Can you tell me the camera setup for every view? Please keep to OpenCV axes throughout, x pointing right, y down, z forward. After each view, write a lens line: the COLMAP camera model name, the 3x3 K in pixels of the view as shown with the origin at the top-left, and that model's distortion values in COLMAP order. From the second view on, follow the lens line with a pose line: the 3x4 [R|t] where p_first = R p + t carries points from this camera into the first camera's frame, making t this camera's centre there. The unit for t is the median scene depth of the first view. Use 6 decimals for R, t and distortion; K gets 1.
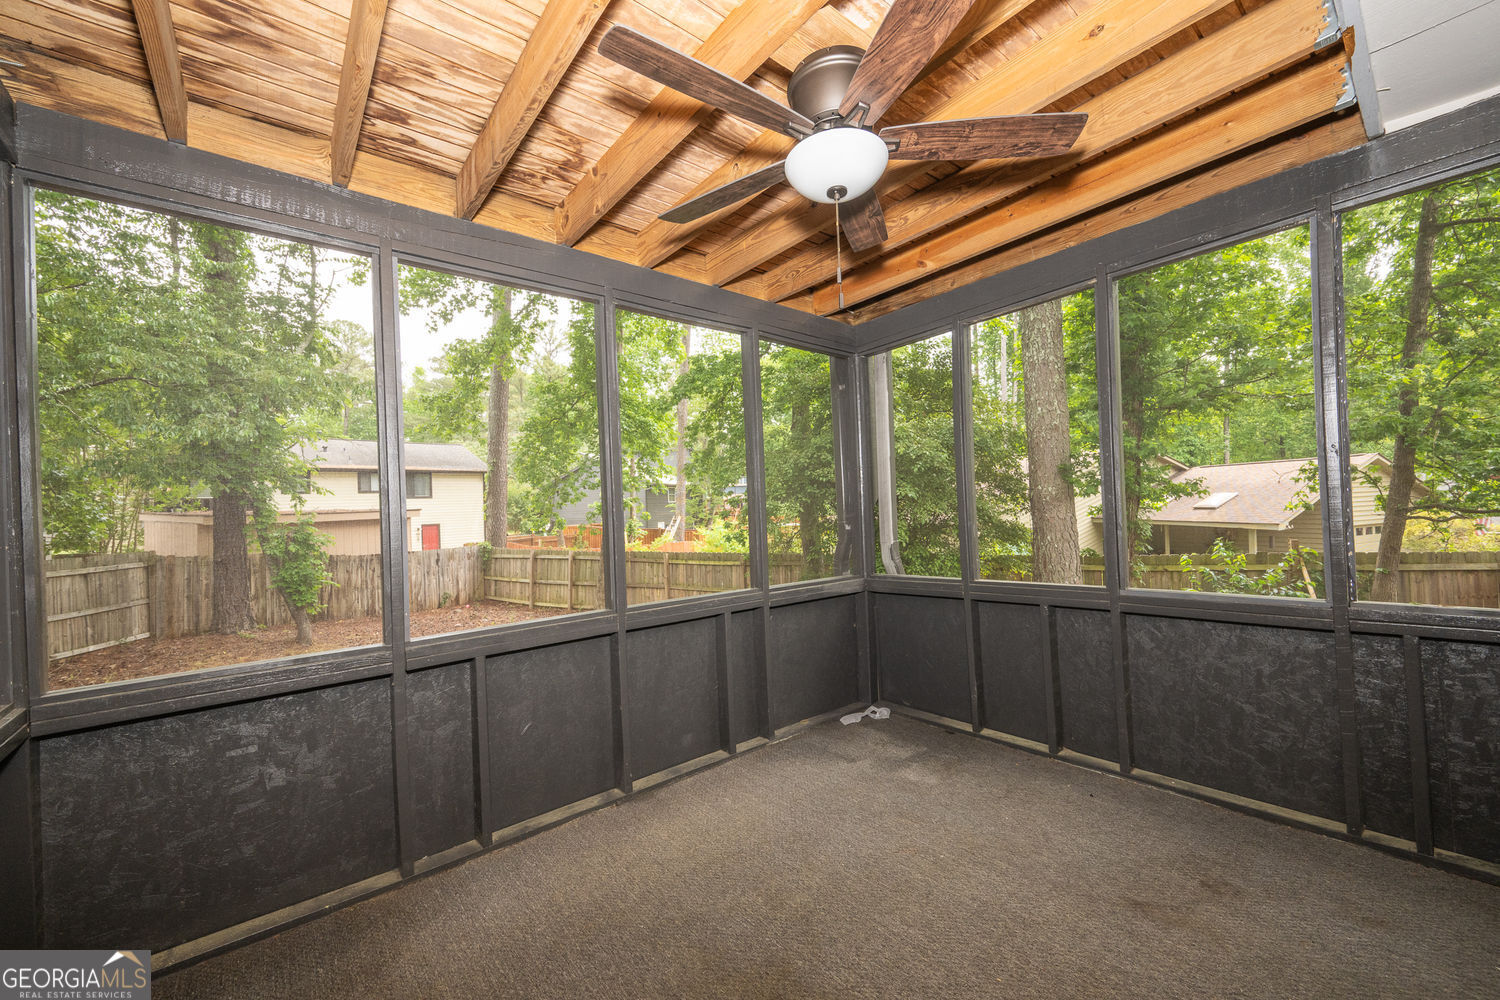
lens RADIAL K [[588.9, 0, 753.0], [0, 588.9, 500.3], [0, 0, 1]] dist [0.002363, 0.000110]
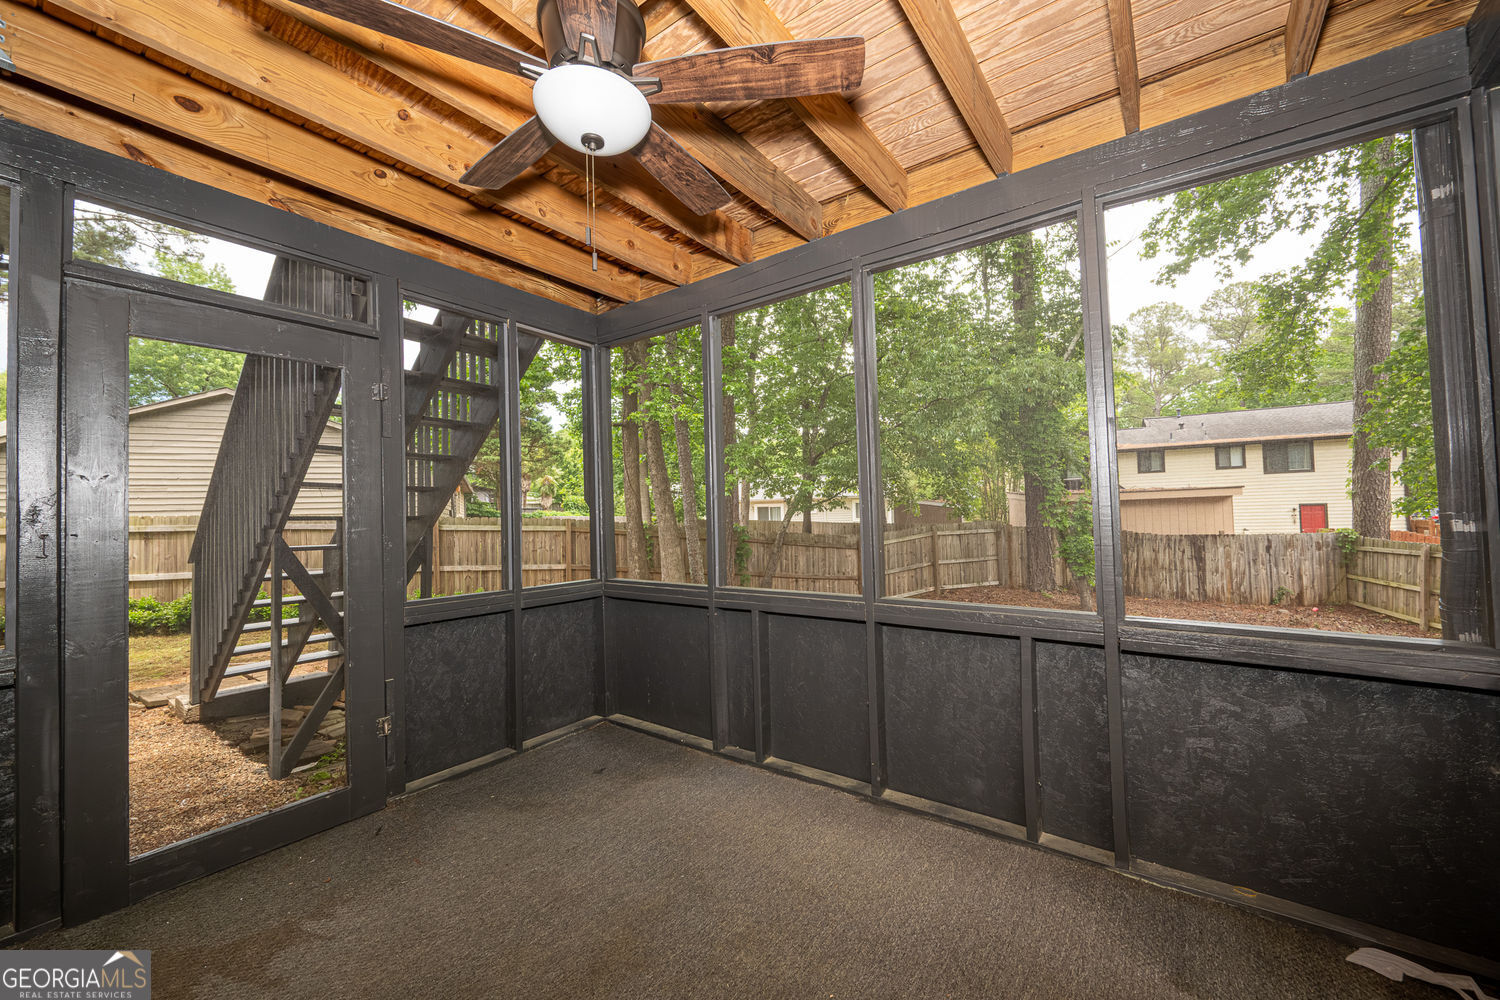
lens RADIAL K [[582.6, 0, 744.4], [0, 582.6, 498.7], [0, 0, 1]] dist [0.009366, 0.000156]
pose [[0.236720, 0.005567, -0.971562, 0.138761], [0.029403, 0.999484, 0.012891, 0.000948], [0.971133, -0.031619, 0.236434, 0.127334]]
